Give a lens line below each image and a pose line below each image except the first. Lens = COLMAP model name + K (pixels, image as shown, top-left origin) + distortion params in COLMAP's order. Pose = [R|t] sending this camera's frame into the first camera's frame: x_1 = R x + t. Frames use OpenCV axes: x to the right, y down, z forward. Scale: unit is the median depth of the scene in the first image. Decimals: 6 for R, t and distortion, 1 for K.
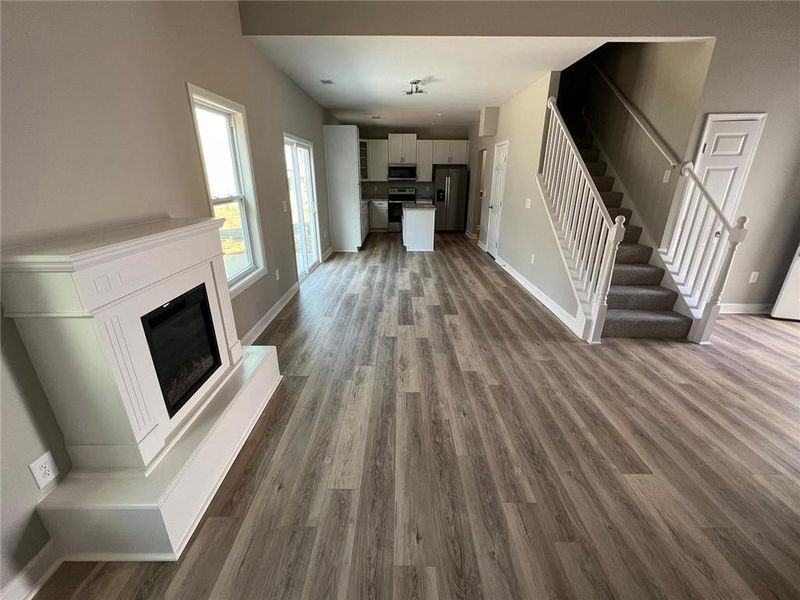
lens RADIAL K [[335.7, 0, 400.7], [0, 335.7, 300.7], [0, 0, 1]] dist [0.001680, 0.000075]
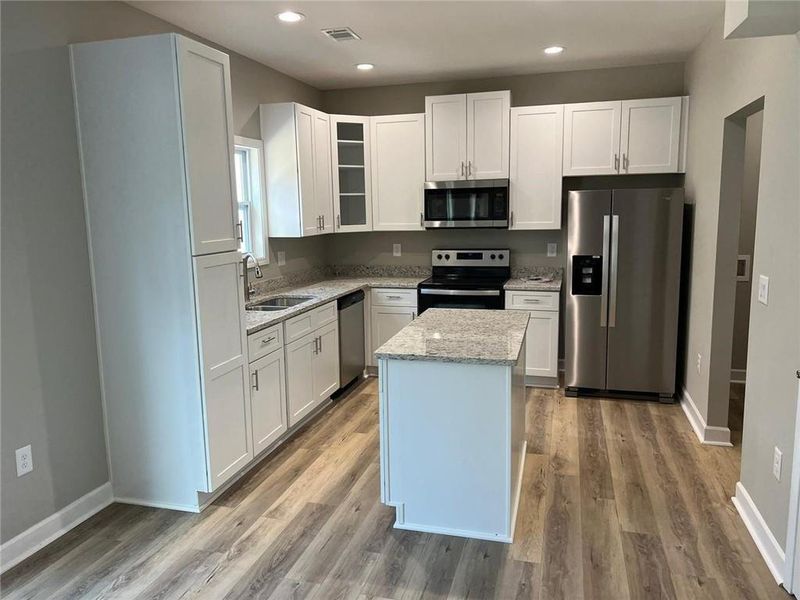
lens RADIAL K [[602.2, 0, 395.7], [0, 602.2, 294.9], [0, 0, 1]] dist [0.052044, -0.031411]
pose [[0.961654, 0.015053, -0.273851, 0.228778], [-0.072522, 0.976910, -0.200967, -0.388336], [0.264503, 0.213121, 0.940541, 1.007692]]
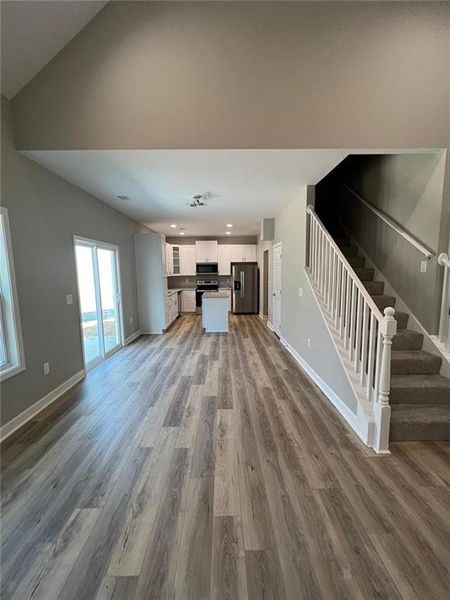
lens RADIAL K [[251.8, 0, 225.9], [0, 251.8, 302.6], [0, 0, 1]] dist [0.001680, 0.000075]
pose [[0.999703, -0.018351, 0.016060, 0.132979], [0.021564, 0.972762, -0.230800, -0.077233], [-0.011387, 0.231077, 0.972869, 0.222710]]
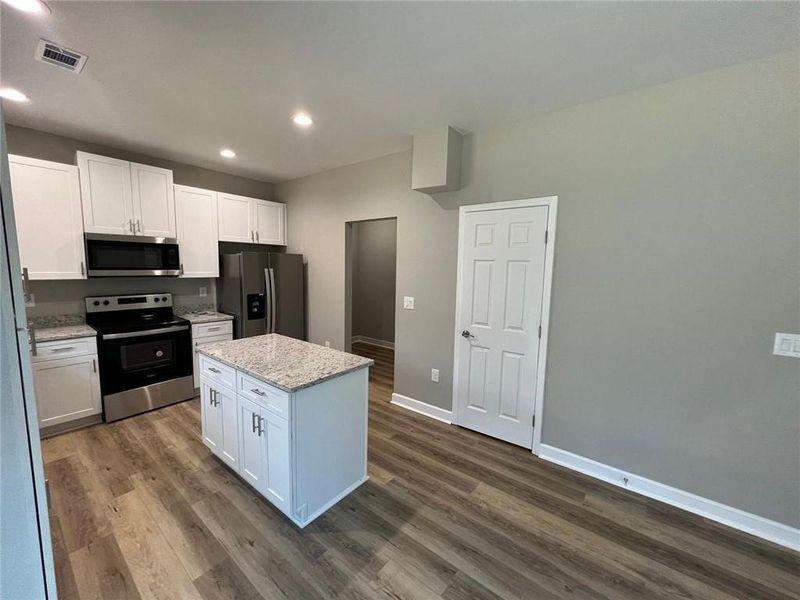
lens RADIAL K [[320.8, 0, 401.8], [0, 320.8, 299.0], [0, 0, 1]] dist [-0.000413, 0.000984]
pose [[0.617214, -0.077714, 0.782948, -0.219782], [0.259793, 0.959428, -0.109569, -0.490503], [-0.742668, 0.271032, 0.612362, 1.278400]]
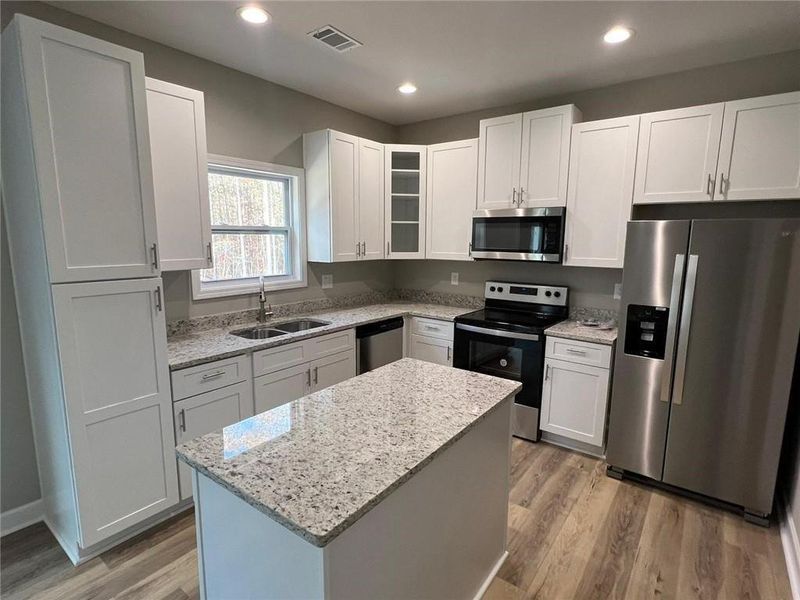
lens RADIAL K [[417.5, 0, 398.6], [0, 417.5, 300.8], [0, 0, 1]] dist [-0.008378, 0.005639]
pose [[0.795611, 0.091328, -0.598885, 0.336919], [-0.216250, 0.966258, -0.139935, -0.565171], [0.565897, 0.240843, 0.788515, 1.493186]]
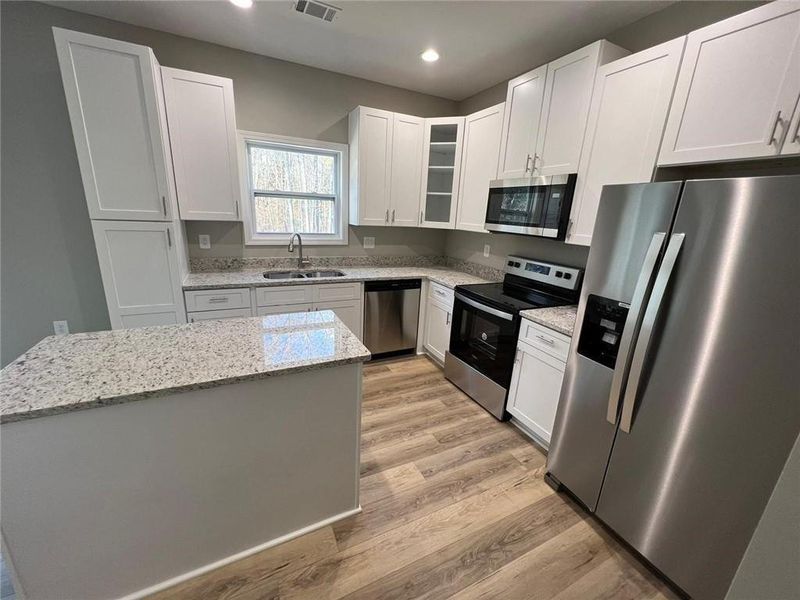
lens RADIAL K [[320.8, 0, 400.1], [0, 320.8, 298.8], [0, 0, 1]] dist [-0.000413, 0.000984]
pose [[0.437143, 0.252780, -0.863138, 0.471274], [-0.361427, 0.928164, 0.088777, -0.669638], [0.823575, 0.273153, 0.497103, 1.809117]]
